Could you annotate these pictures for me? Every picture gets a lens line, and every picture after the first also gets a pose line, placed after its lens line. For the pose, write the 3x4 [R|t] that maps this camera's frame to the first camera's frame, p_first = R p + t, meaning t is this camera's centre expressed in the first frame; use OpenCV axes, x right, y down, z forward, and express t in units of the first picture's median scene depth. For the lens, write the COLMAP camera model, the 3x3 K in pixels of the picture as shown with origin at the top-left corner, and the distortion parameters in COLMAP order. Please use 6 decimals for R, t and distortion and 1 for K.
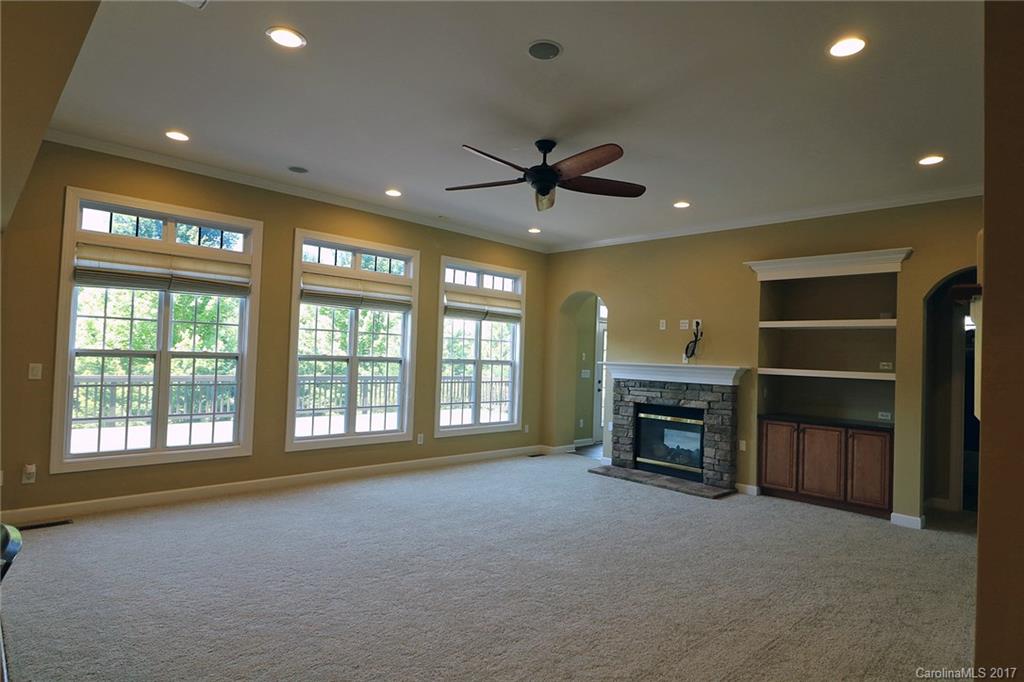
lens RADIAL K [[561.2, 0, 514.4], [0, 561.2, 340.5], [0, 0, 1]] dist [0.001315, -0.000890]
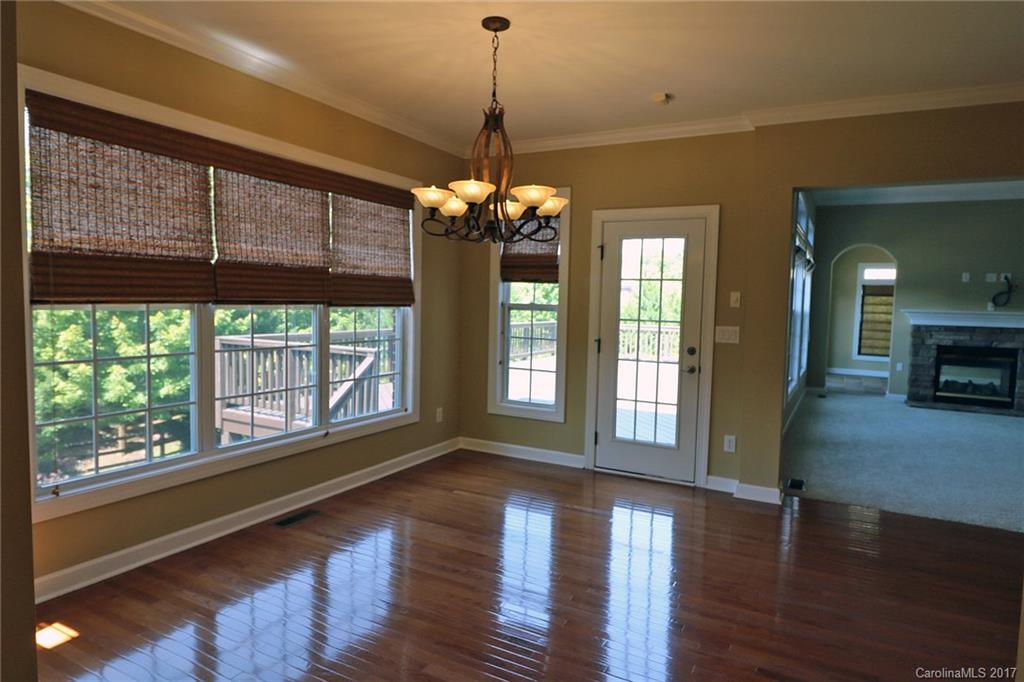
lens RADIAL K [[621.2, 0, 518.7], [0, 621.2, 333.5], [0, 0, 1]] dist [-0.001183, -0.003902]
pose [[0.952050, -0.023688, 0.305025, -1.034004], [-0.005301, 0.995571, 0.093862, -0.028785], [-0.305897, -0.090979, 0.947708, 0.067275]]
